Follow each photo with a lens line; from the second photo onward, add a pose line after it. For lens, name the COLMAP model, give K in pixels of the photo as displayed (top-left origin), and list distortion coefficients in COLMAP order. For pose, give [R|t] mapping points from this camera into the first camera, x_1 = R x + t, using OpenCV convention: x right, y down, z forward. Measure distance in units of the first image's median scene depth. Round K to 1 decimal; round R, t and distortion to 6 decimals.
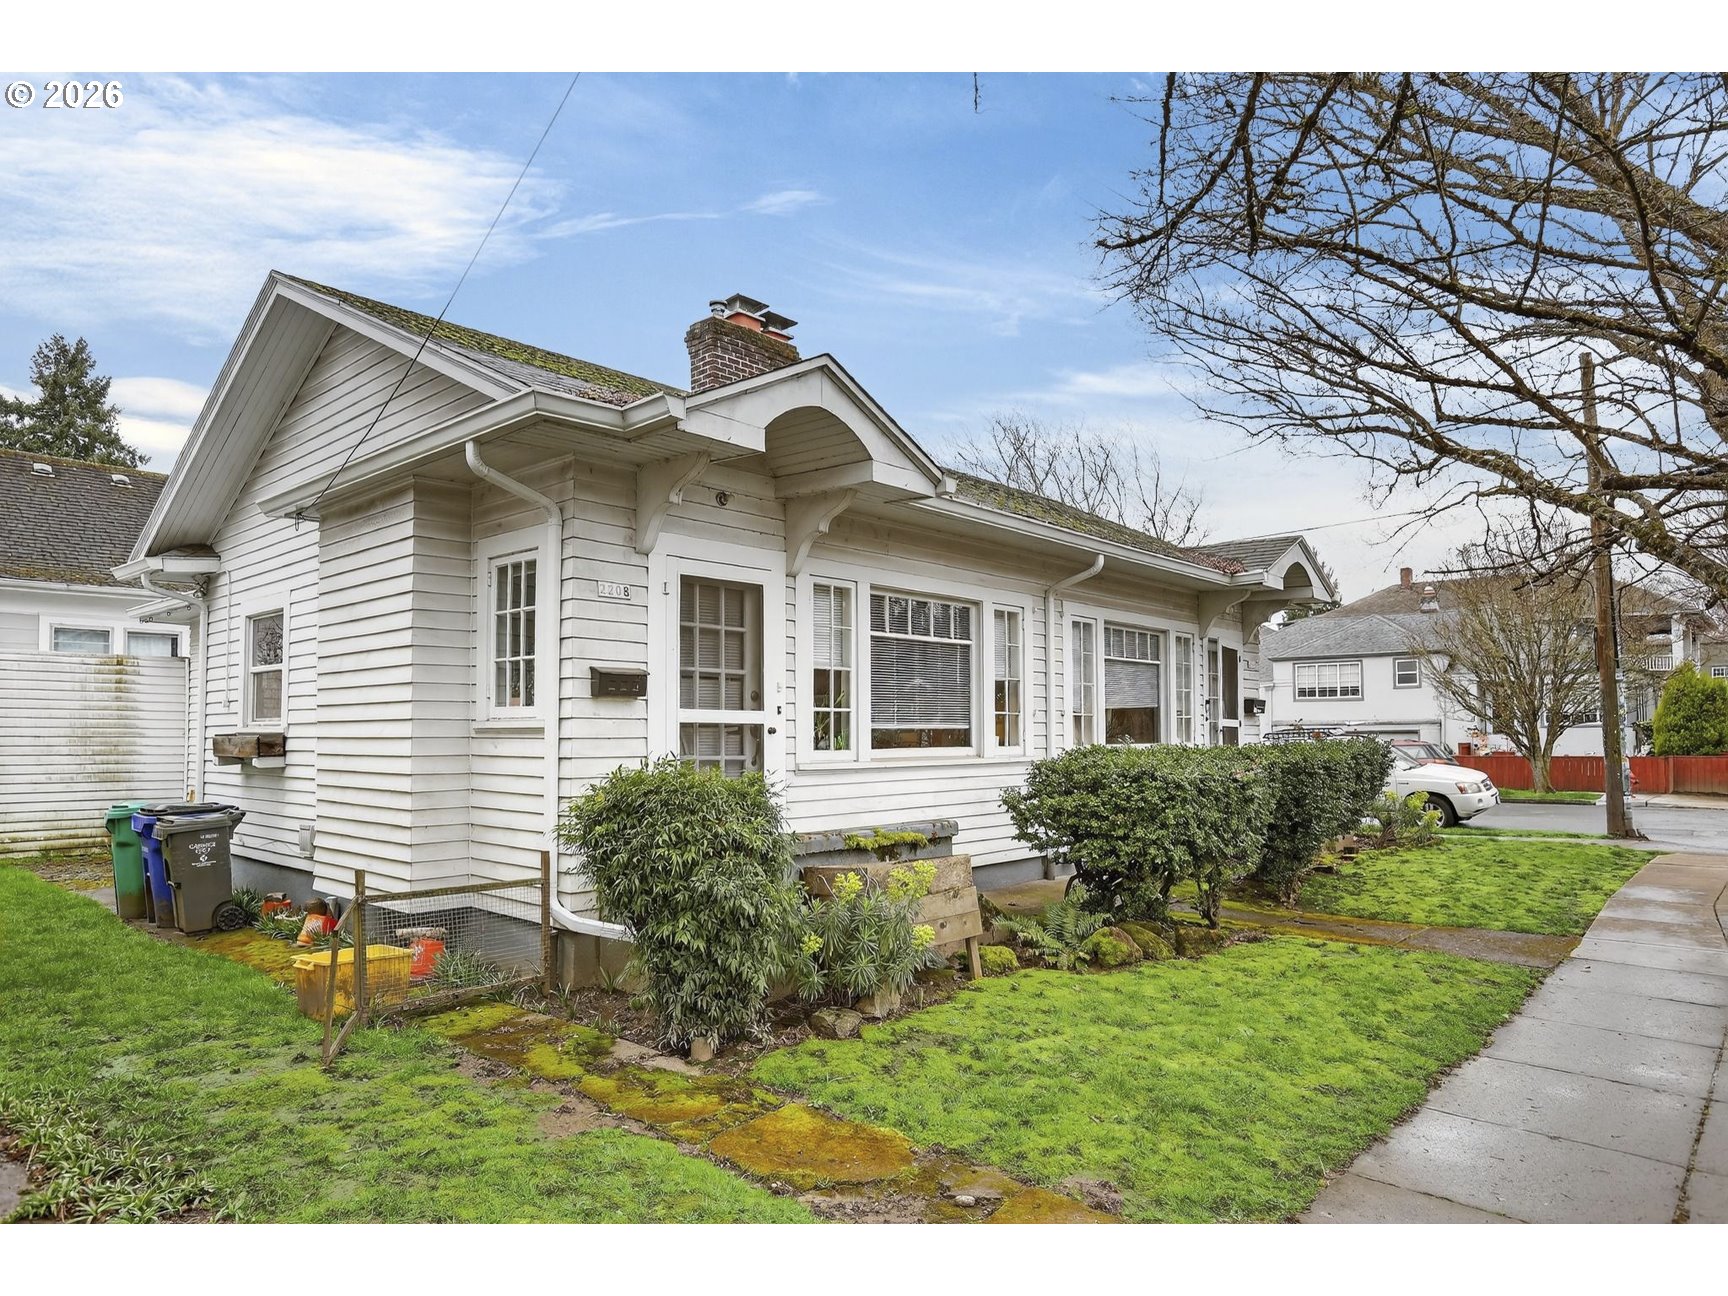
lens RADIAL K [[1070.4, 0, 866.7], [0, 1070.4, 715.5], [0, 0, 1]] dist [-0.080406, 0.075743]
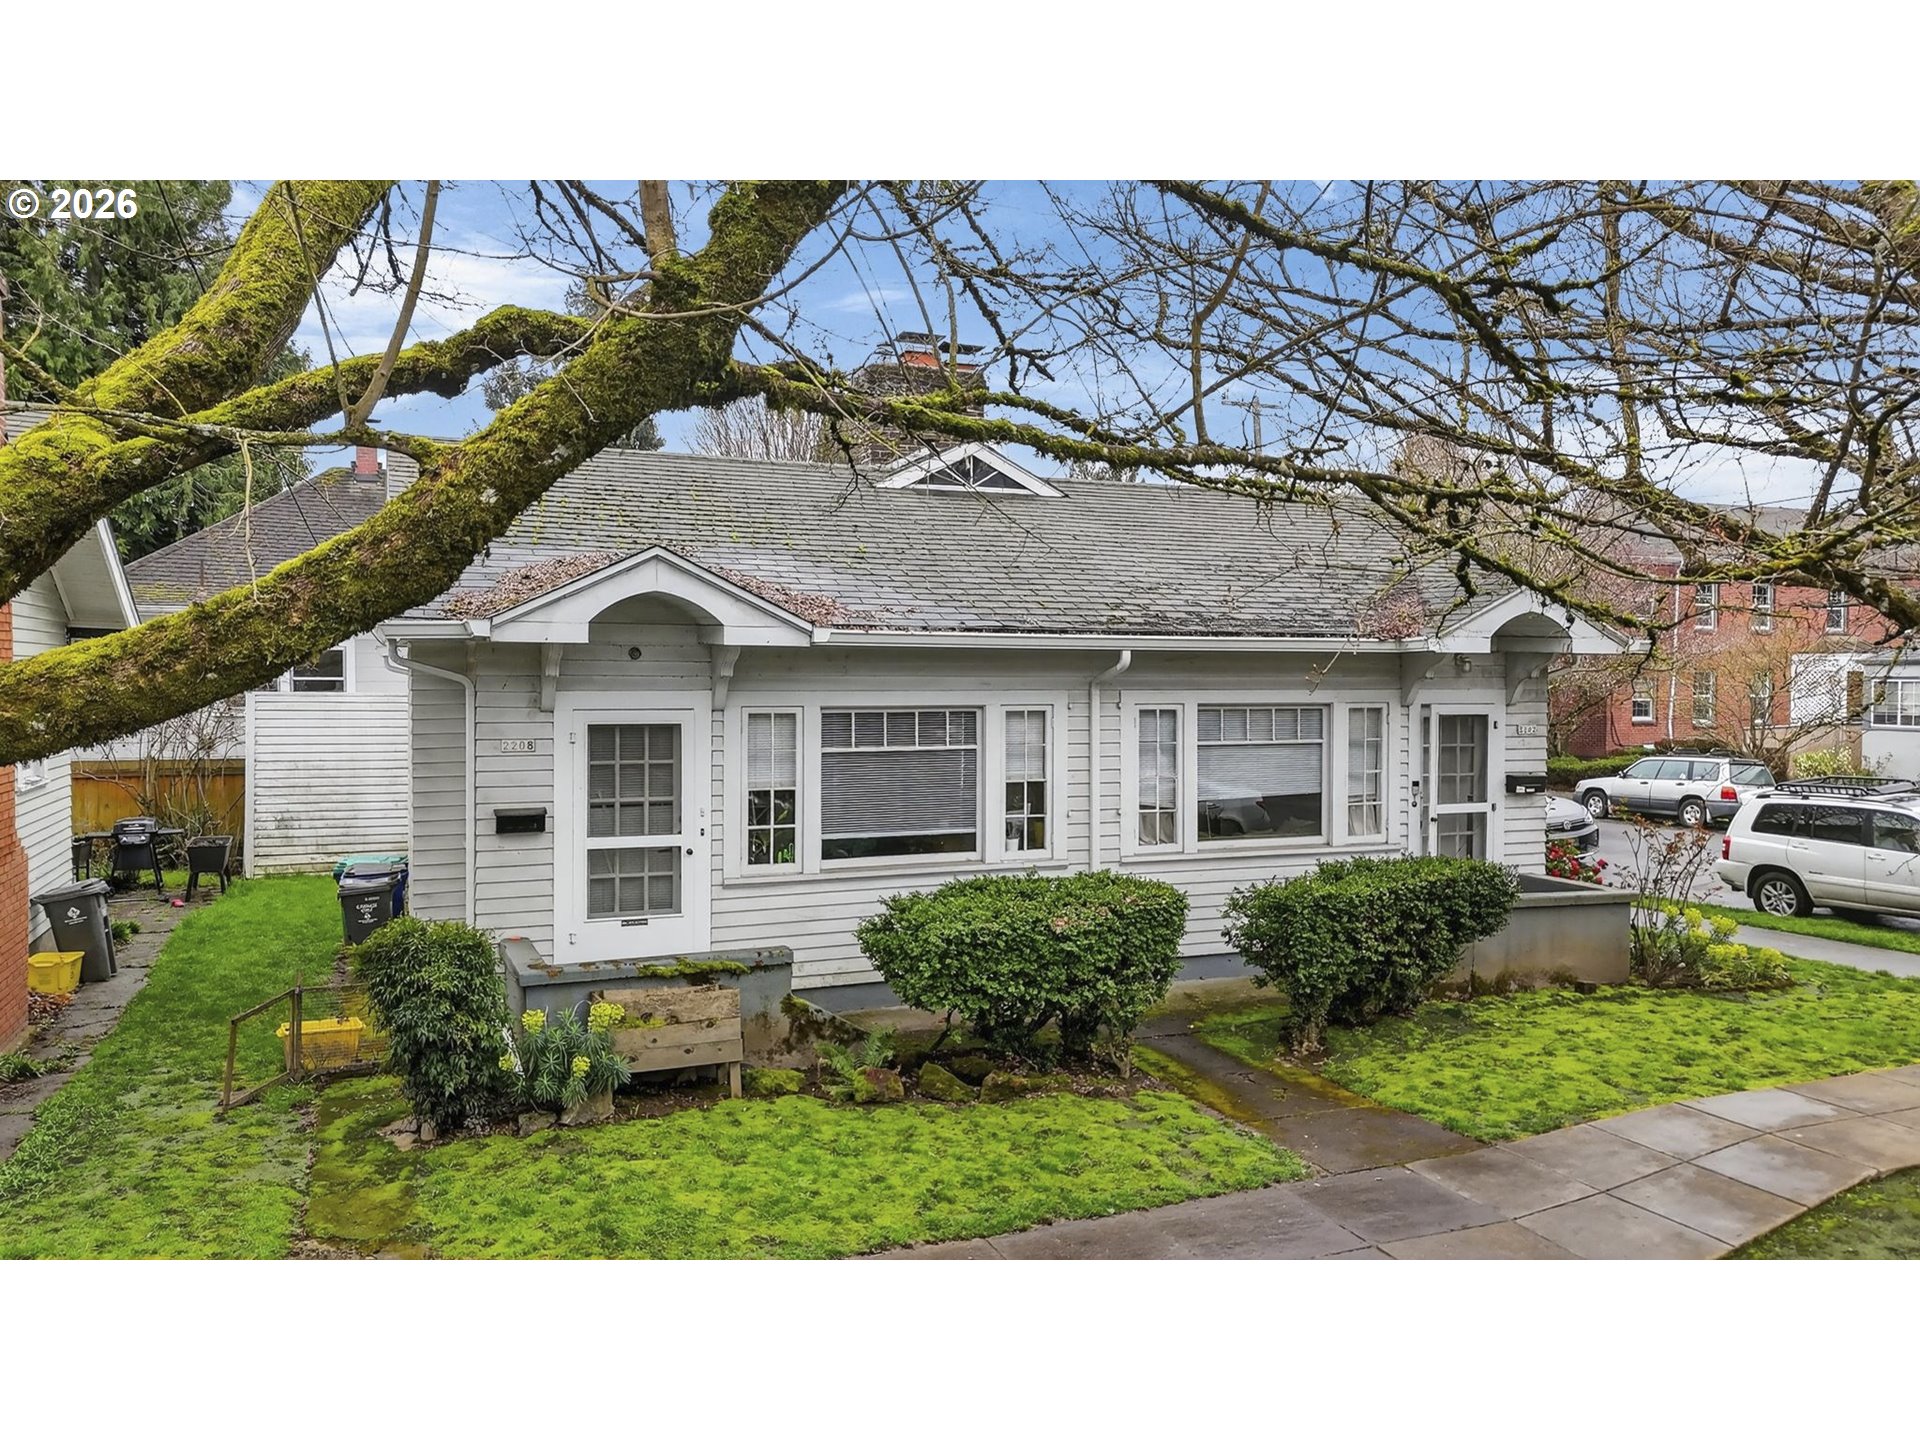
lens RADIAL K [[1400.7, 0, 953.5], [0, 1400.7, 709.4], [0, 0, 1]] dist [0.074625, -0.061412]
pose [[0.901802, 0.014585, -0.431903, 0.918034], [0.002704, 0.999220, 0.039389, -0.221773], [0.432140, -0.036689, 0.901060, -0.248096]]
